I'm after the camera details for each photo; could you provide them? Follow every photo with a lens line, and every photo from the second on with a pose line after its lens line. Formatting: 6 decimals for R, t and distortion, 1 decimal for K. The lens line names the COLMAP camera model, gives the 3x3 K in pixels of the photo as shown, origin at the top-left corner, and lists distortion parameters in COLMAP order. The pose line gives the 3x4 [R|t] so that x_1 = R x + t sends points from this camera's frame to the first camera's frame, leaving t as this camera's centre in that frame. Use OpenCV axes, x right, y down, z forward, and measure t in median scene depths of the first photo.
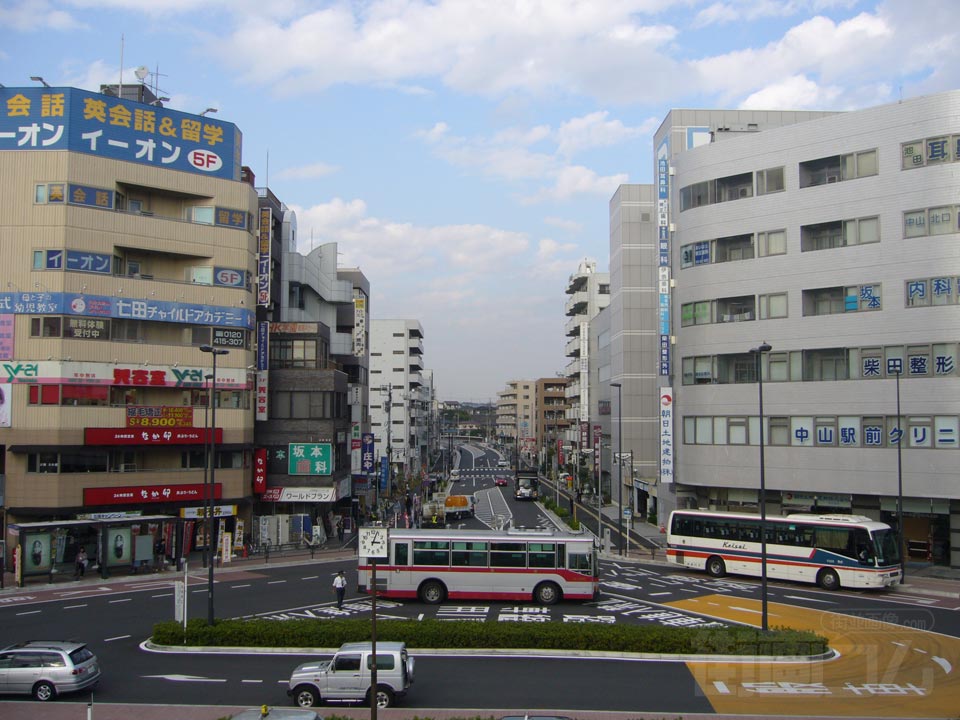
lens RADIAL K [[1028.7, 0, 497.1], [0, 1028.7, 357.8], [0, 0, 1]] dist [-0.087655, 0.067975]
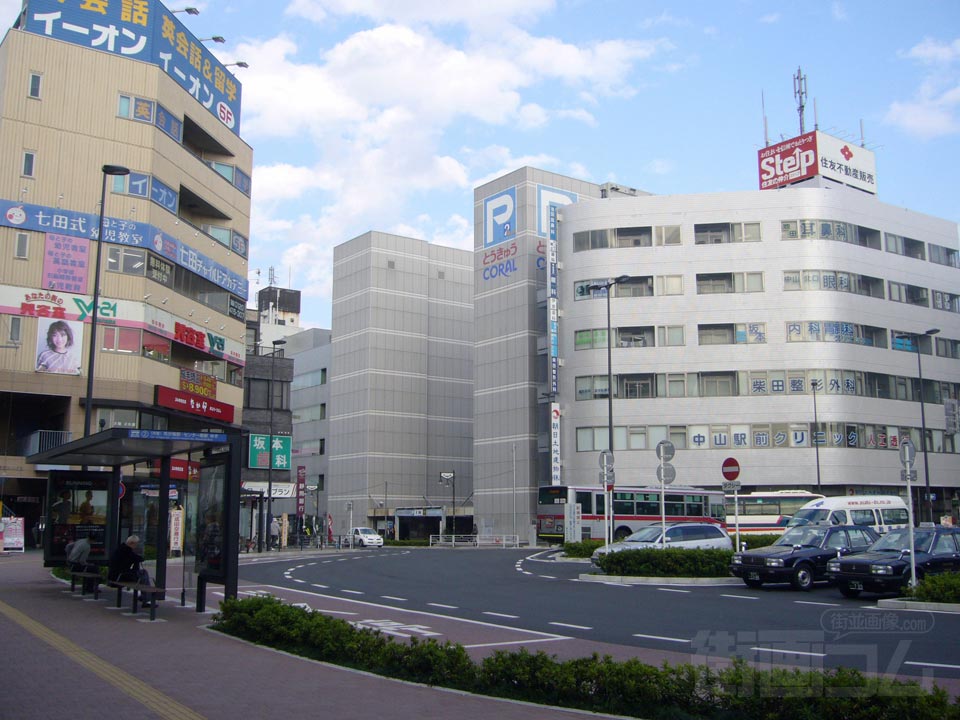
lens RADIAL K [[1028.7, 0, 497.1], [0, 1028.7, 357.8], [0, 0, 1]] dist [-0.087655, 0.067975]
pose [[0.809828, 0.092225, 0.579373, -0.633260], [-0.033721, 0.993251, -0.110972, 0.123852], [-0.585698, 0.070331, 0.807472, 0.136265]]
